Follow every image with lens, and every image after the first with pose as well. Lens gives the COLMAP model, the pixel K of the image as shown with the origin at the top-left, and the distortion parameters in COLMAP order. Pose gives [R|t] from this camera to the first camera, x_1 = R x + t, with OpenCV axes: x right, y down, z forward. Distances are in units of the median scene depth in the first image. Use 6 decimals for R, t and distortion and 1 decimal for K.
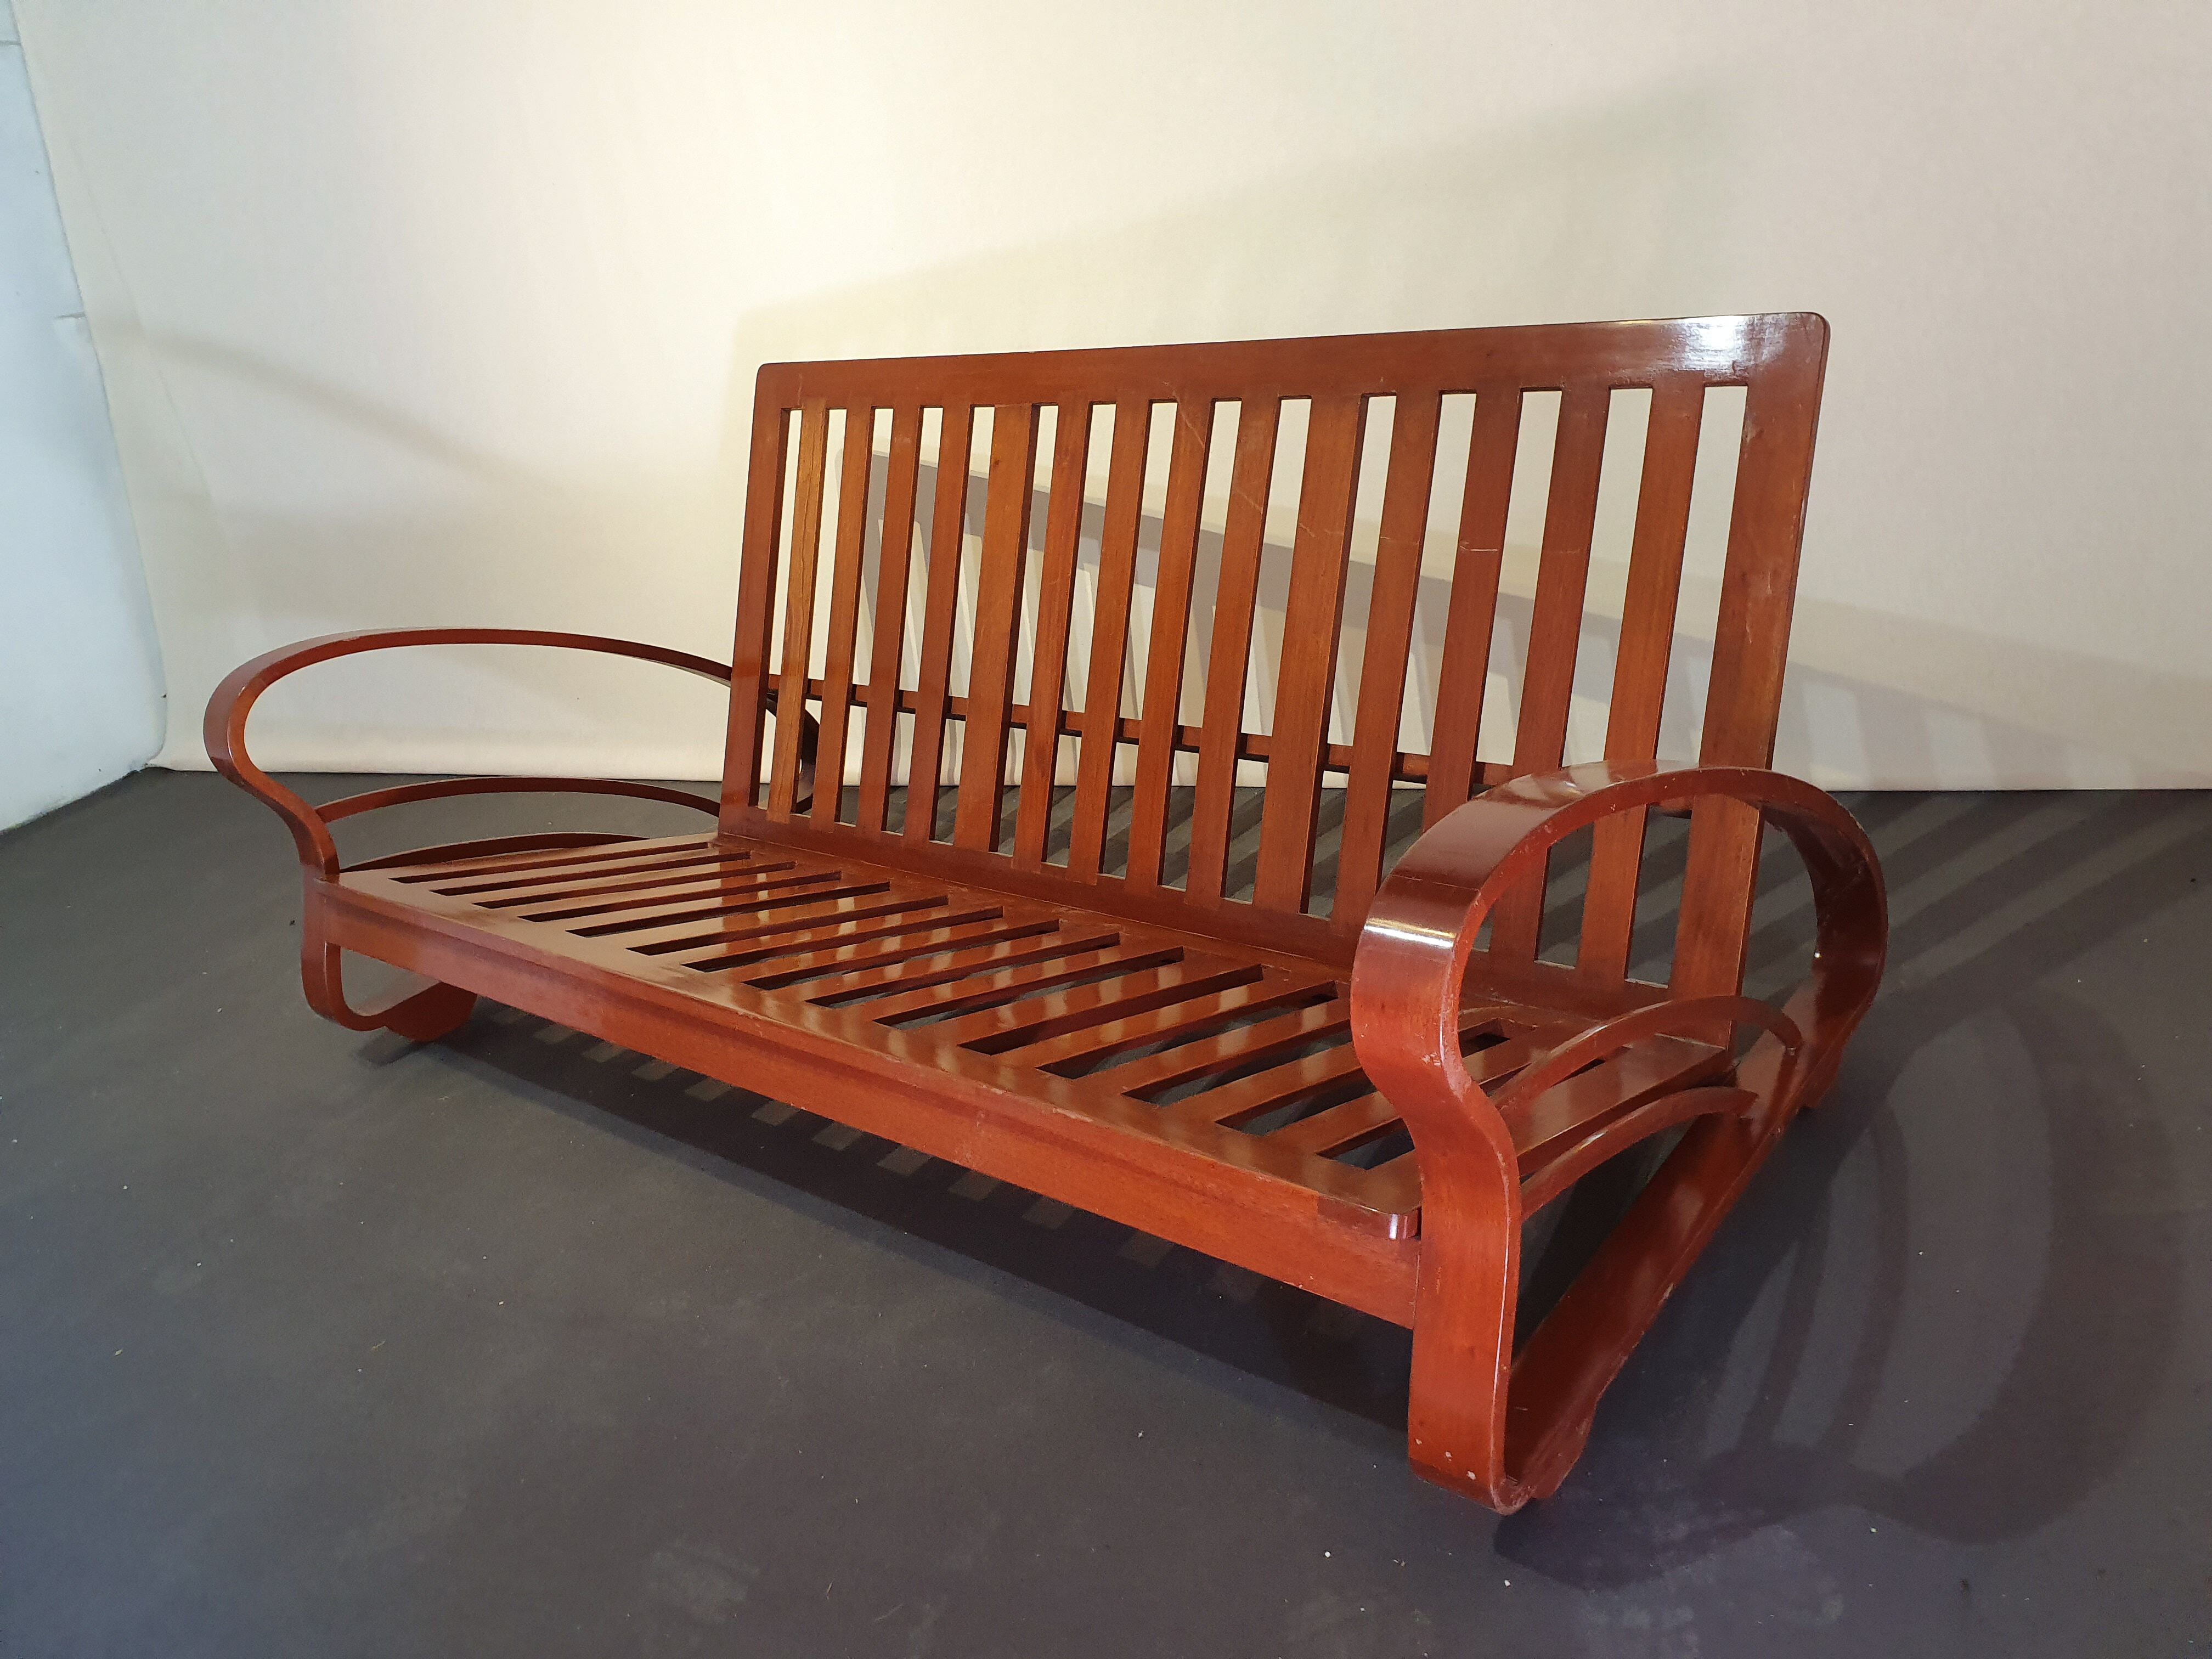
lens RADIAL K [[1751.3, 0, 1106.0], [0, 1751.3, 829.5], [0, 0, 1]] dist [0.001647, -0.001674]
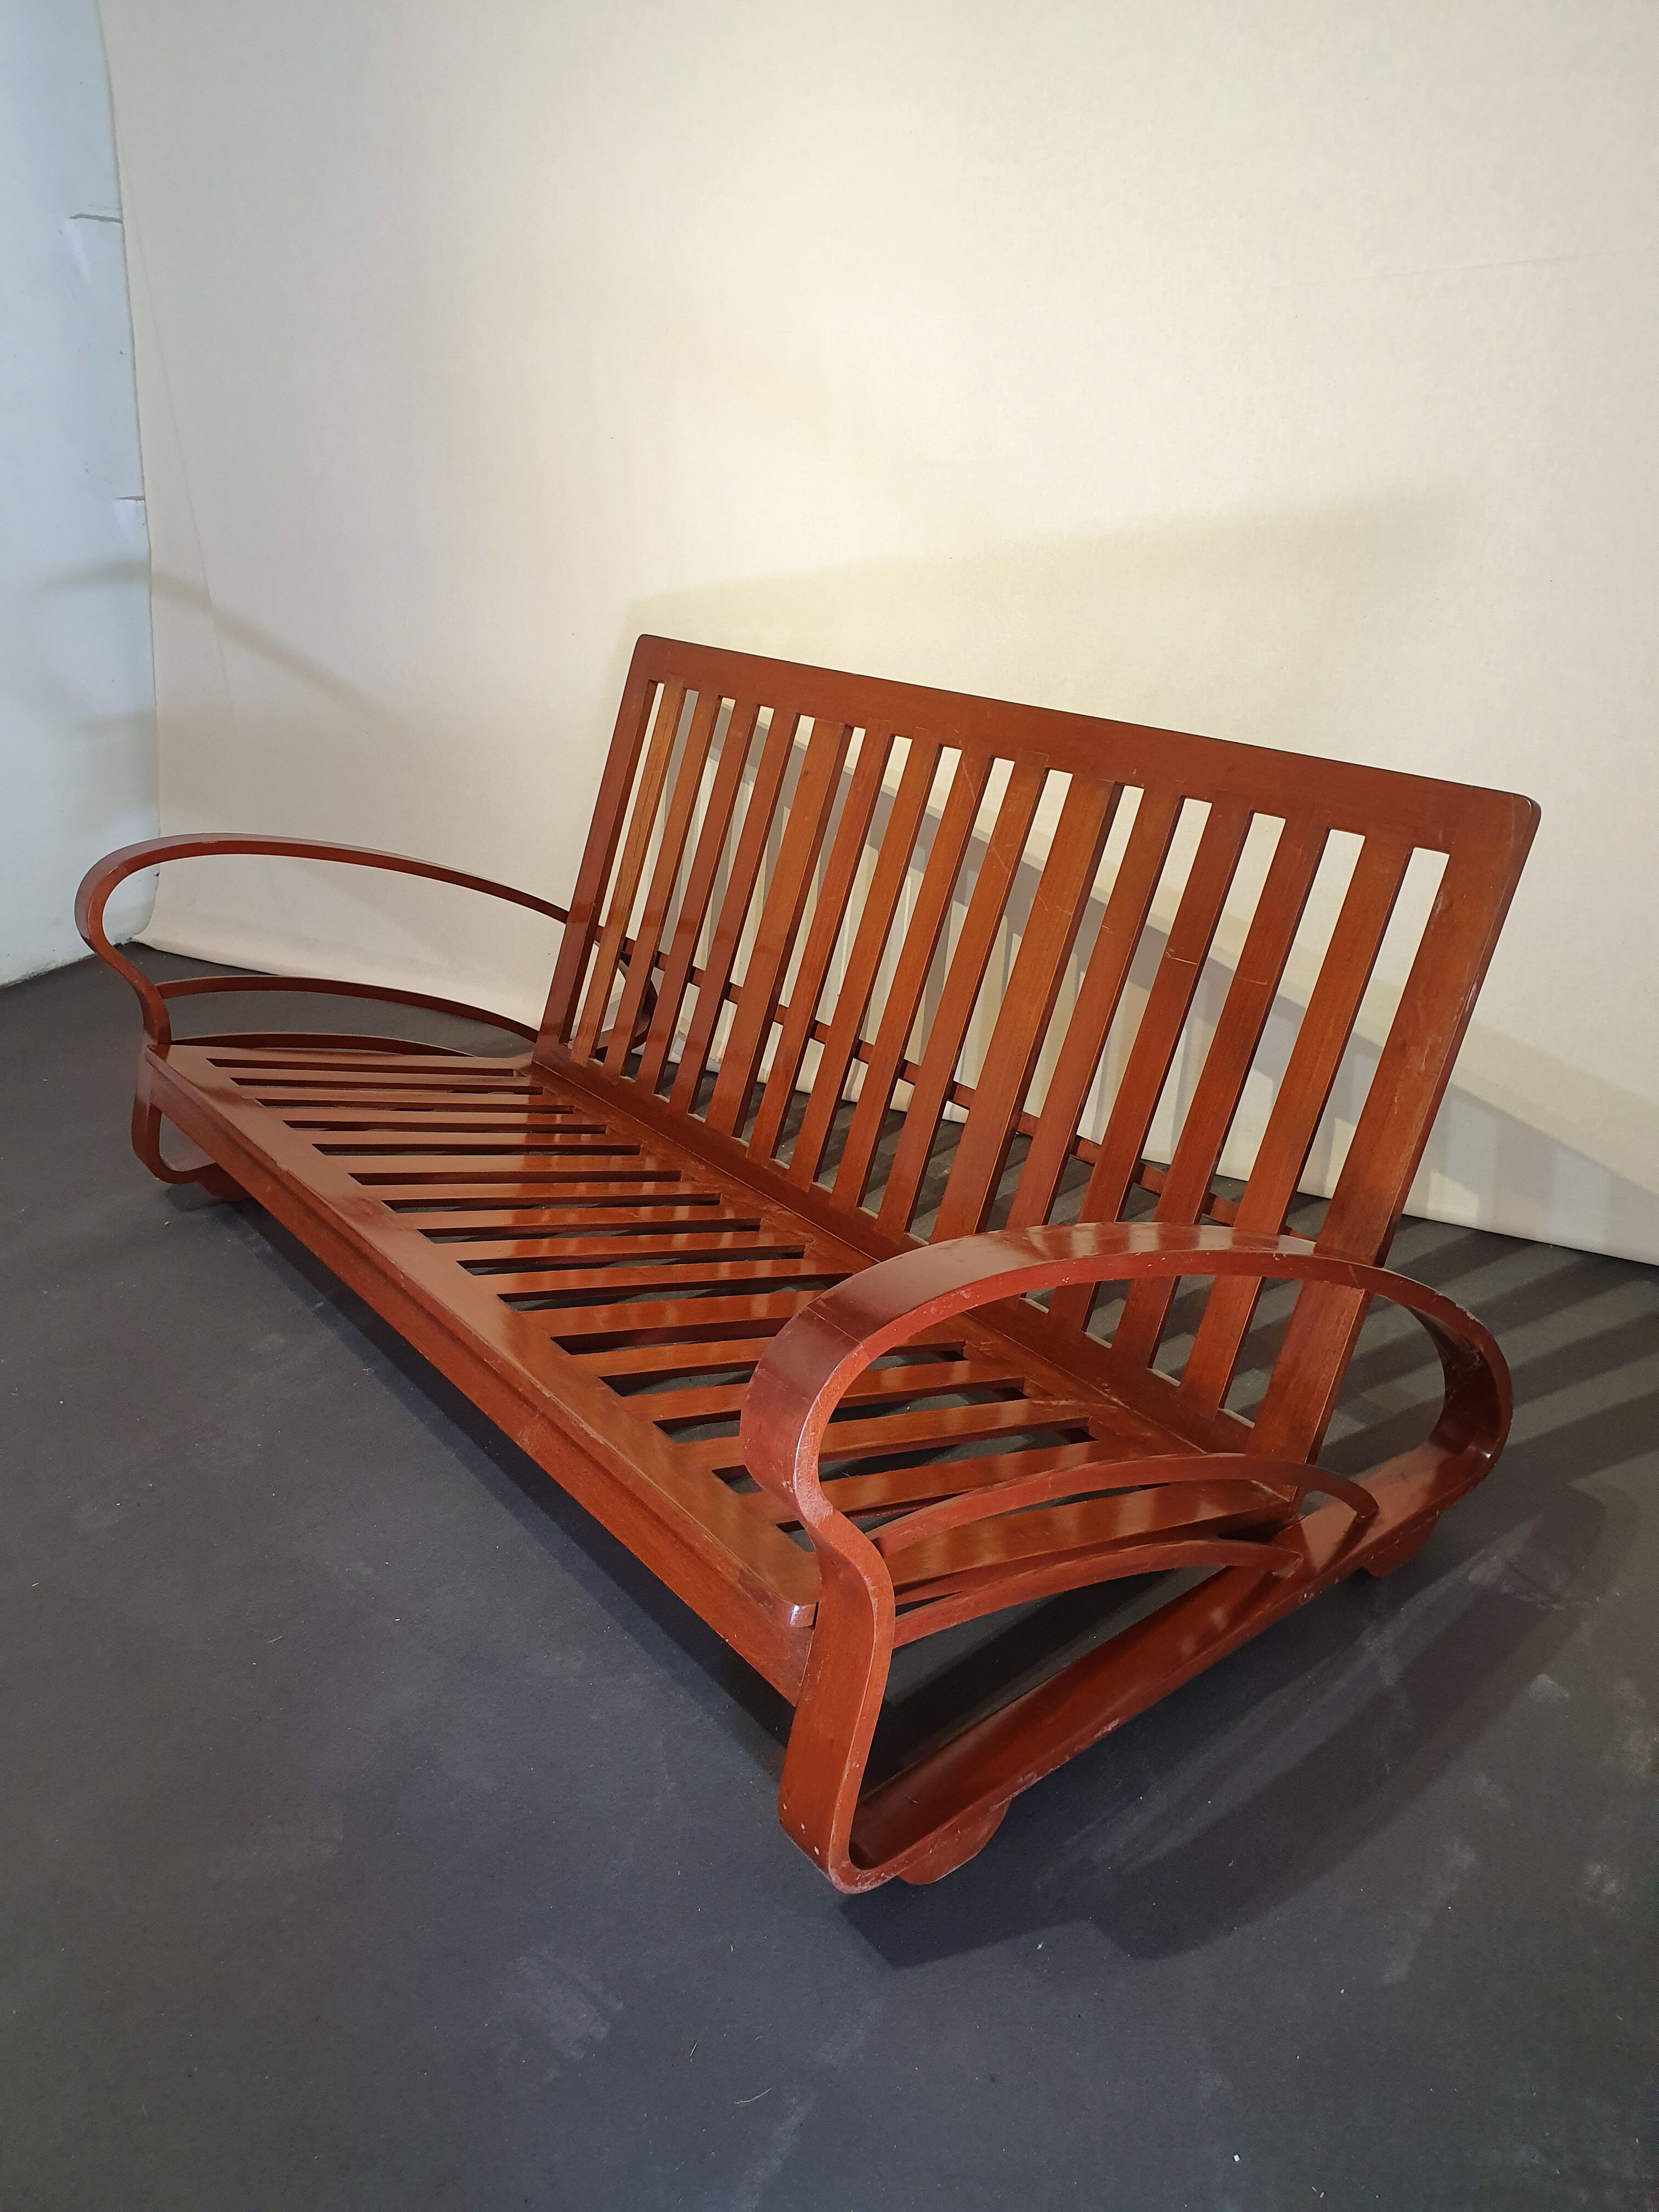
lens RADIAL K [[1751.3, 0, 829.5], [0, 1751.3, 1106.0], [0, 0, 1]] dist [0.001647, -0.001674]
pose [[0.959965, 0.198506, -0.197643, 0.207812], [-0.186994, 0.979456, 0.075492, -0.102032], [0.208568, -0.035511, 0.977363, -0.026039]]
